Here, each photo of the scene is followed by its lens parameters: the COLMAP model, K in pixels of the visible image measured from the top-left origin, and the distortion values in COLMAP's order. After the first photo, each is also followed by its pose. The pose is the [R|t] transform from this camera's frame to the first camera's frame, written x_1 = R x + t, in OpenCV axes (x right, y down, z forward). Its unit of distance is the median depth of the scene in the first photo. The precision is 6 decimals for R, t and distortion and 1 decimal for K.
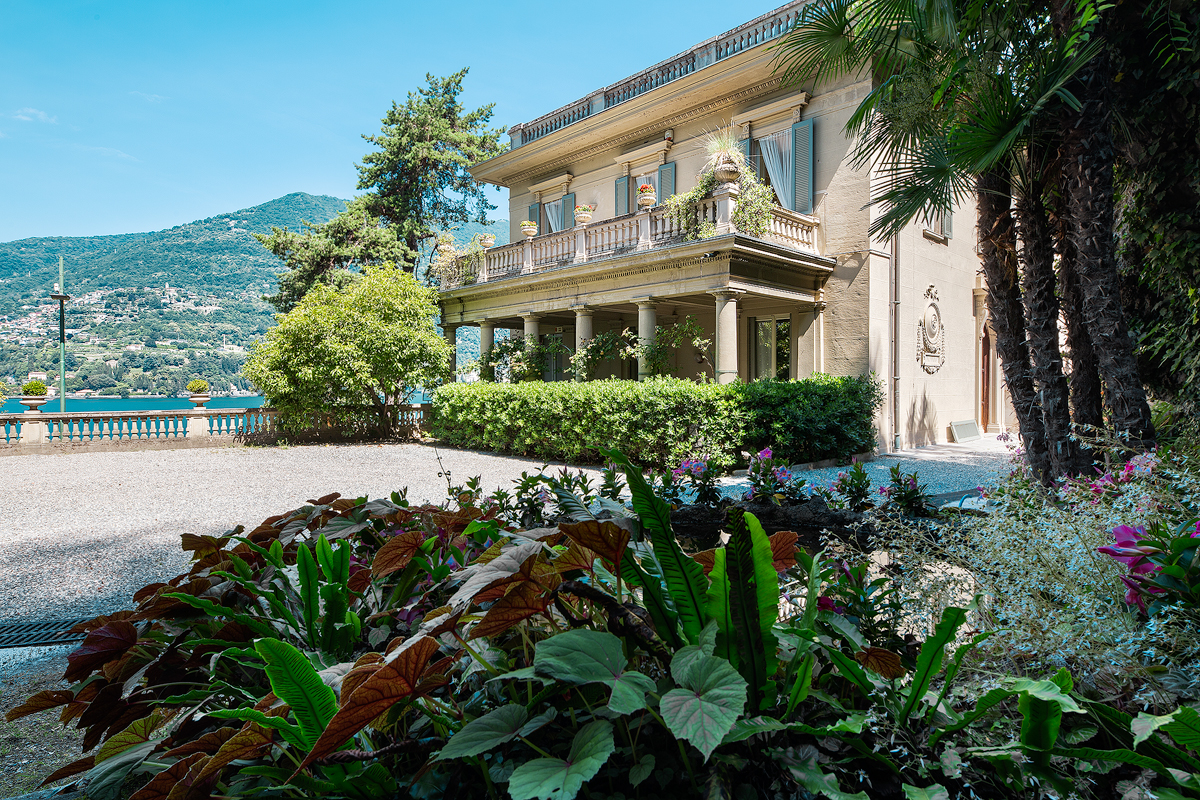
lens RADIAL K [[670.8, 0, 600.0], [0, 670.8, 400.0], [0, 0, 1]] dist [-0.000204, 0.001300]
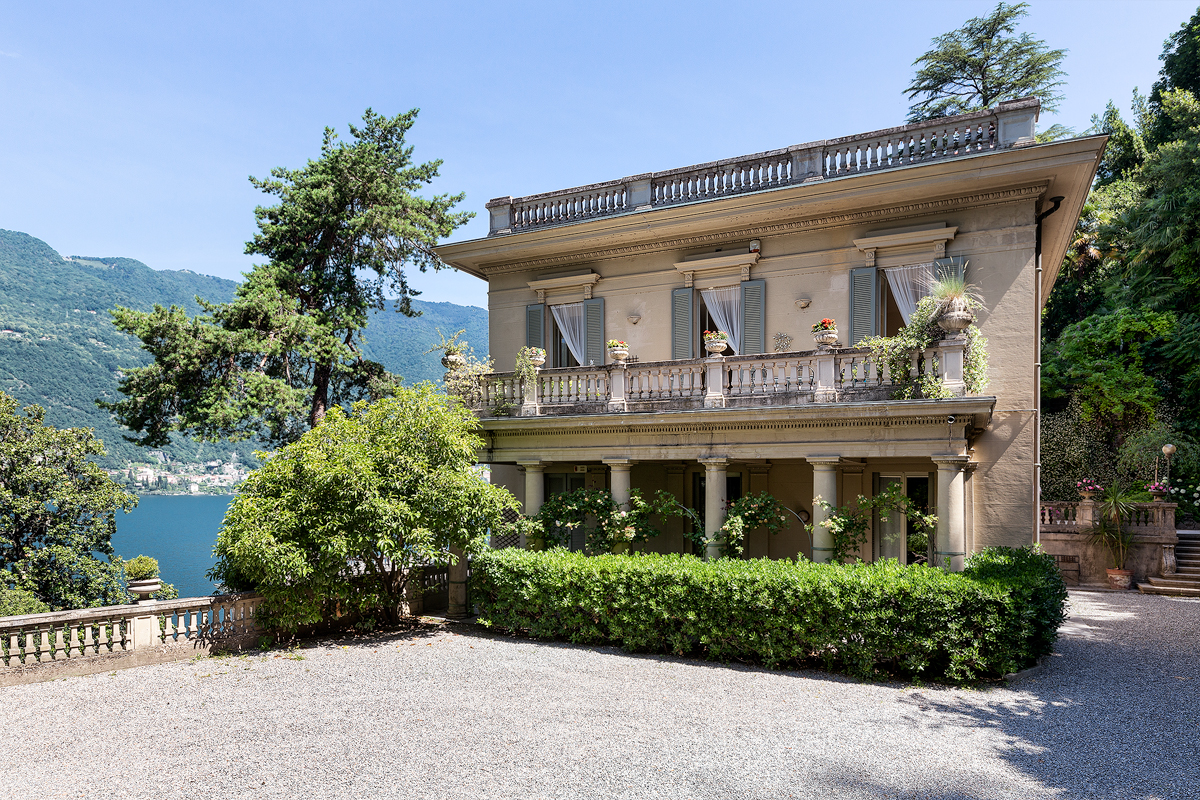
lens RADIAL K [[778.6, 0, 599.4], [0, 778.6, 506.5], [0, 0, 1]] dist [0.003665, -0.005797]
pose [[0.941504, 0.001339, 0.336999, -0.445074], [-0.001820, 0.999998, 0.001112, -0.079404], [-0.336996, -0.001660, 0.941504, 0.168074]]
